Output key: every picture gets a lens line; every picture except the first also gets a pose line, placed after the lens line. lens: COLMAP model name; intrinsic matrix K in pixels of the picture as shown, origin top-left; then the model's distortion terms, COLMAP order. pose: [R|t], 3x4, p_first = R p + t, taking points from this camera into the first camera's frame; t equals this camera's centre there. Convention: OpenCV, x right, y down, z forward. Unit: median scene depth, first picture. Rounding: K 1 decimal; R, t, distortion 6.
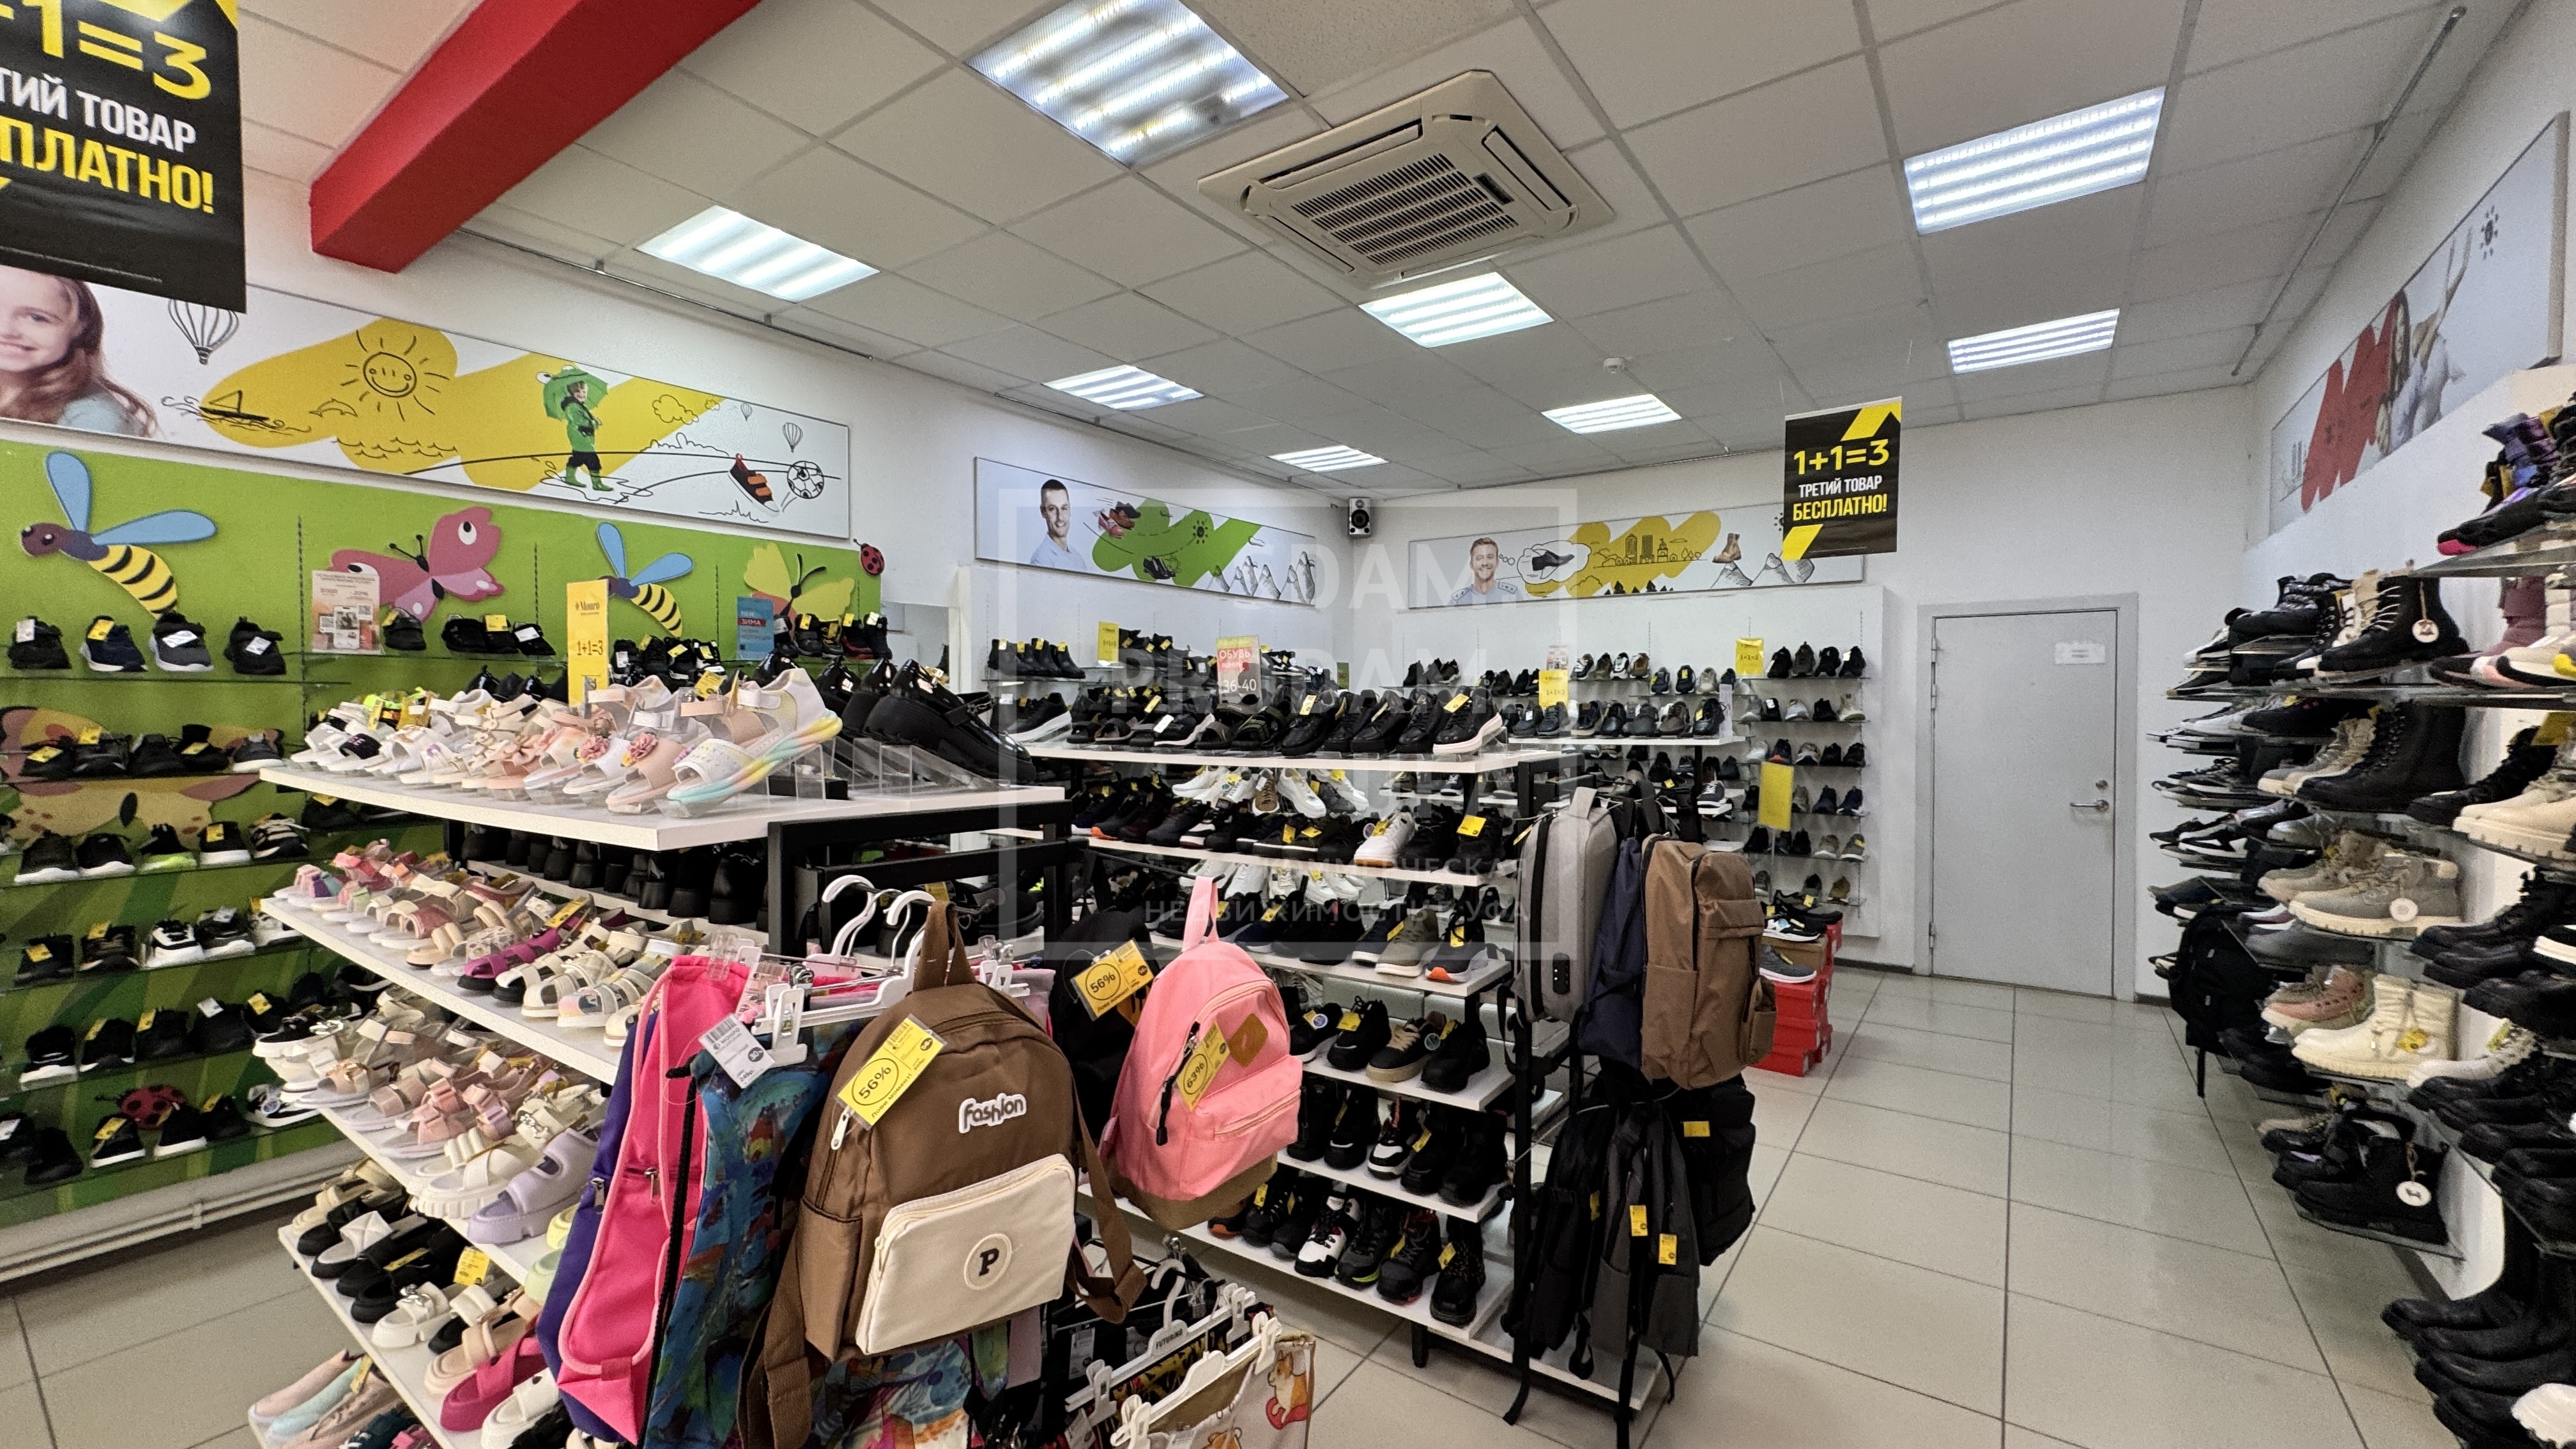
lens RADIAL K [[1024.3, 0, 1283.3], [0, 1024.3, 725.8], [0, 0, 1]] dist [-0.002772, 0.000606]
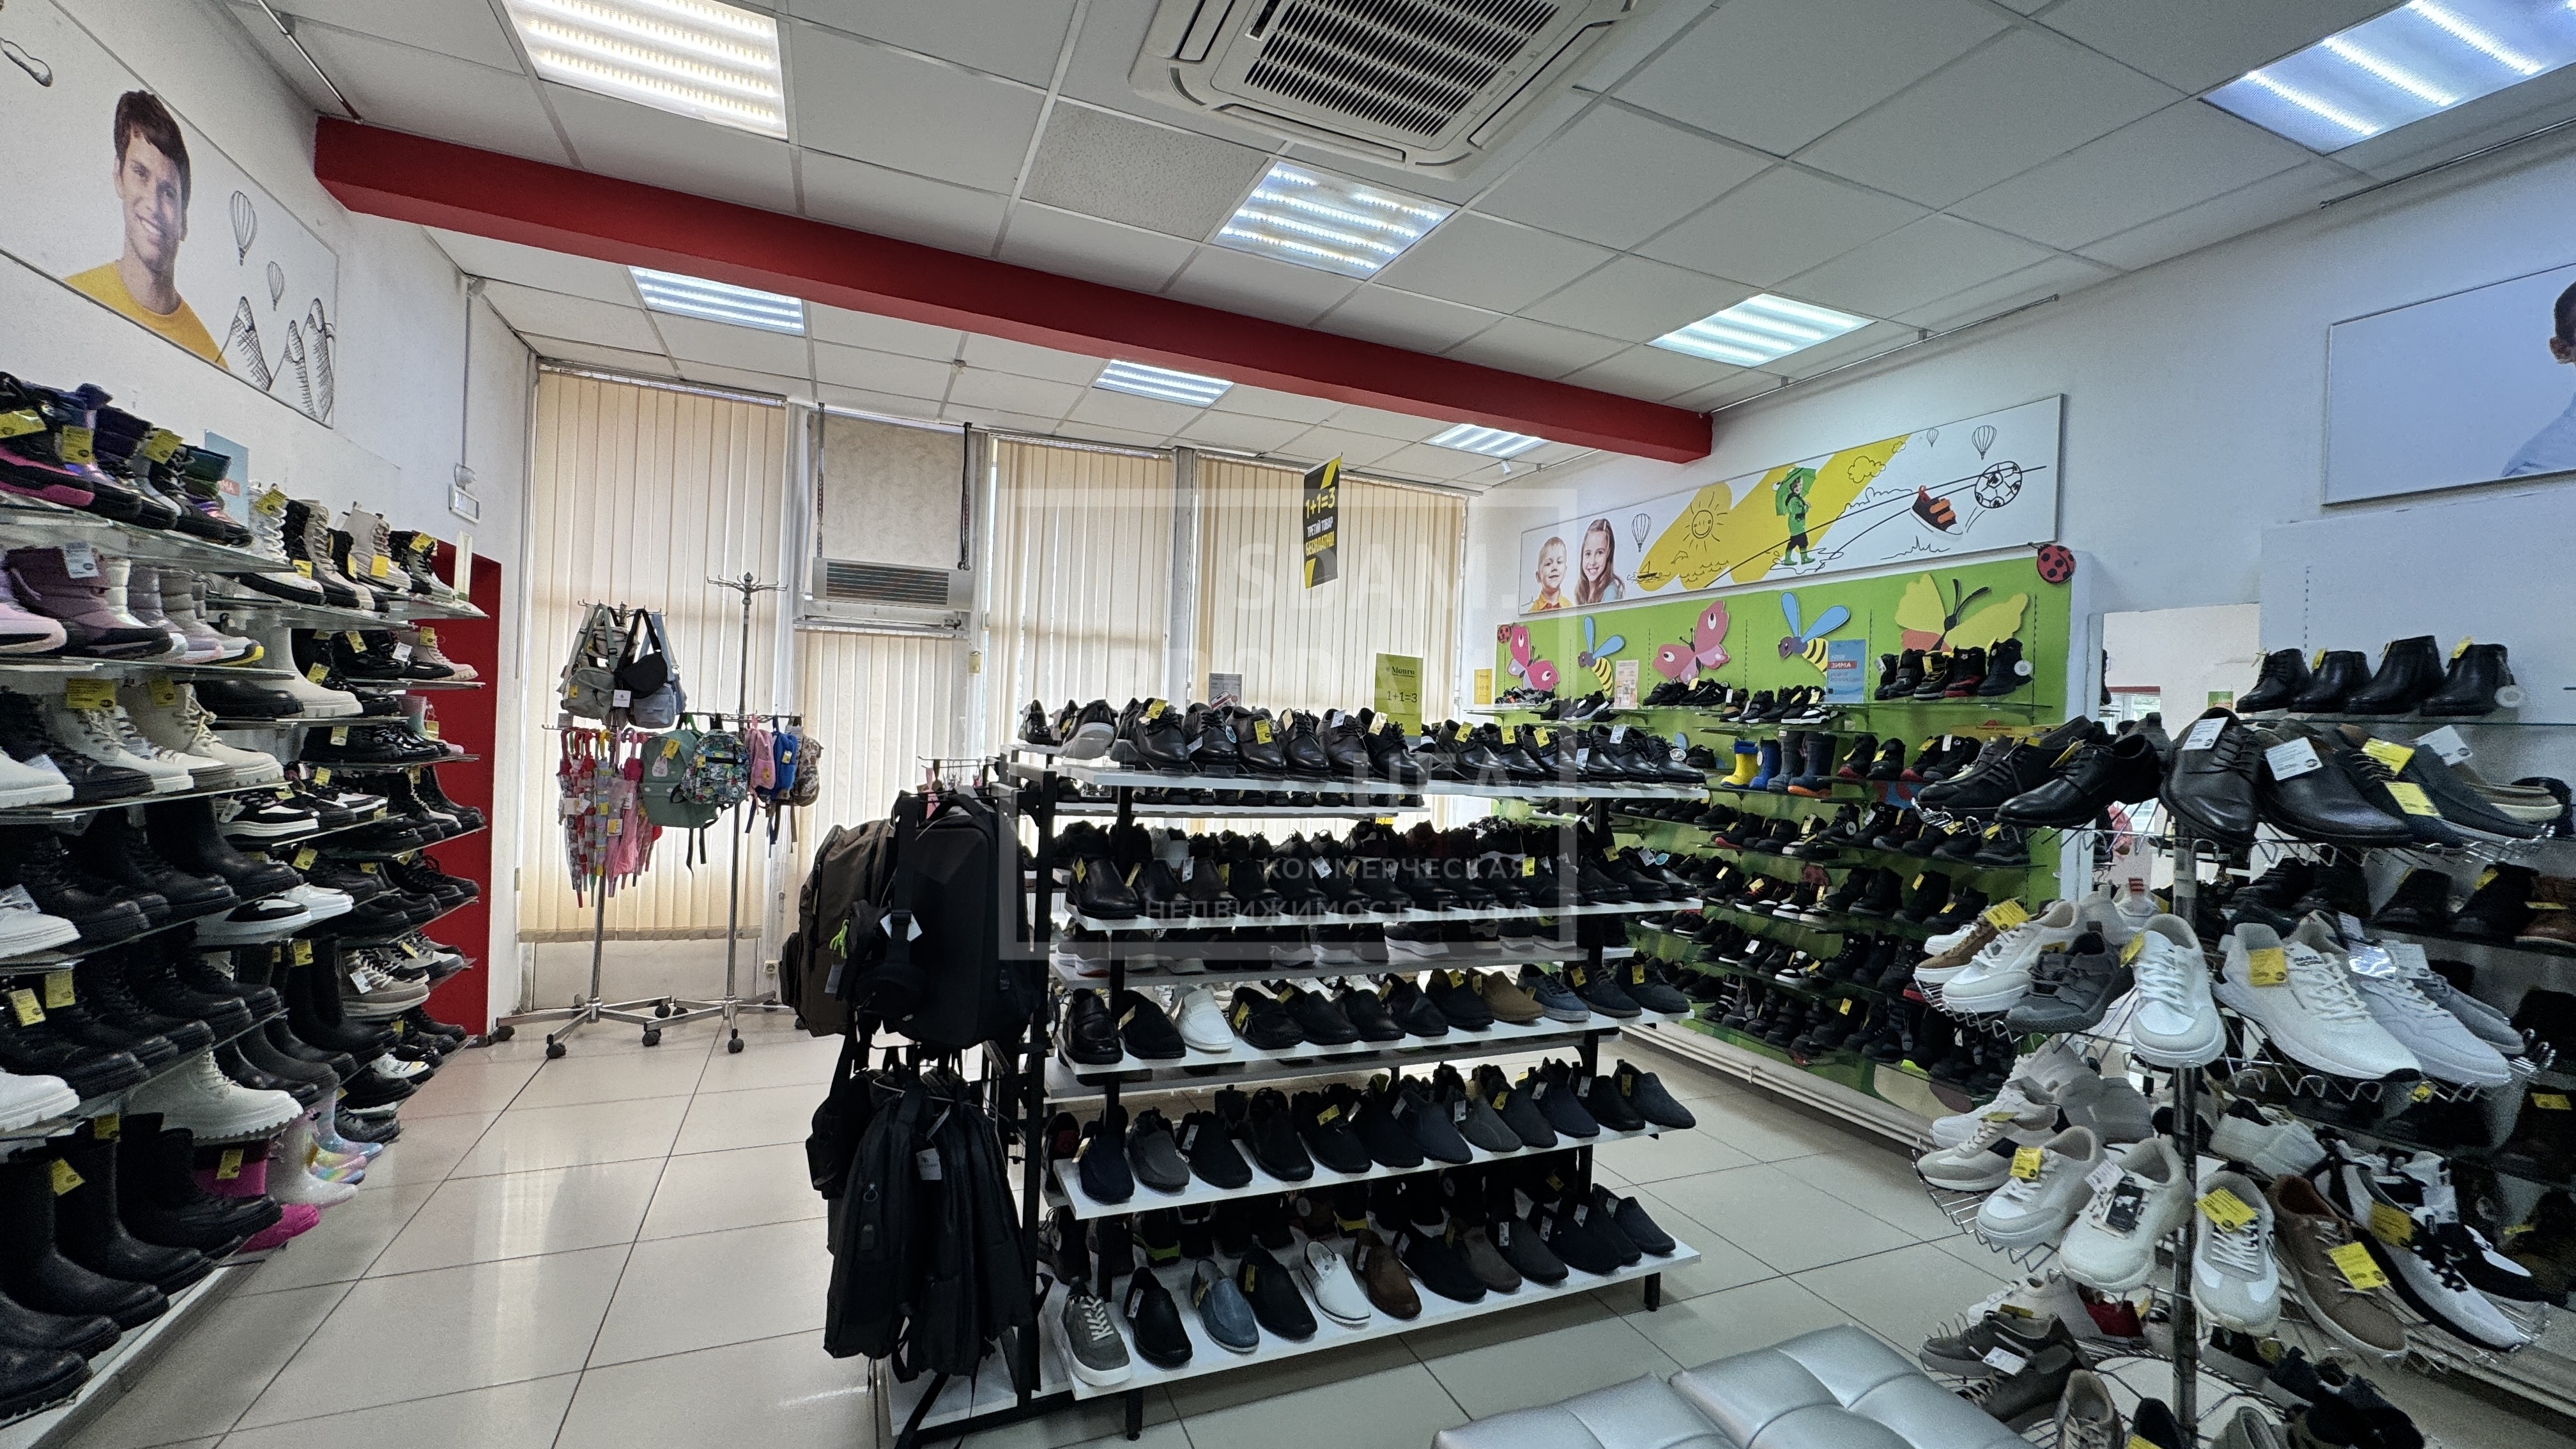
lens RADIAL K [[1024.3, 0, 1287.6], [0, 1024.3, 720.8], [0, 0, 1]] dist [-0.002772, 0.000606]
pose [[-0.520876, -0.024152, -0.853291, 0.860292], [-0.058793, 0.998241, 0.007635, -0.034429], [0.851605, 0.054144, -0.521380, 1.518386]]
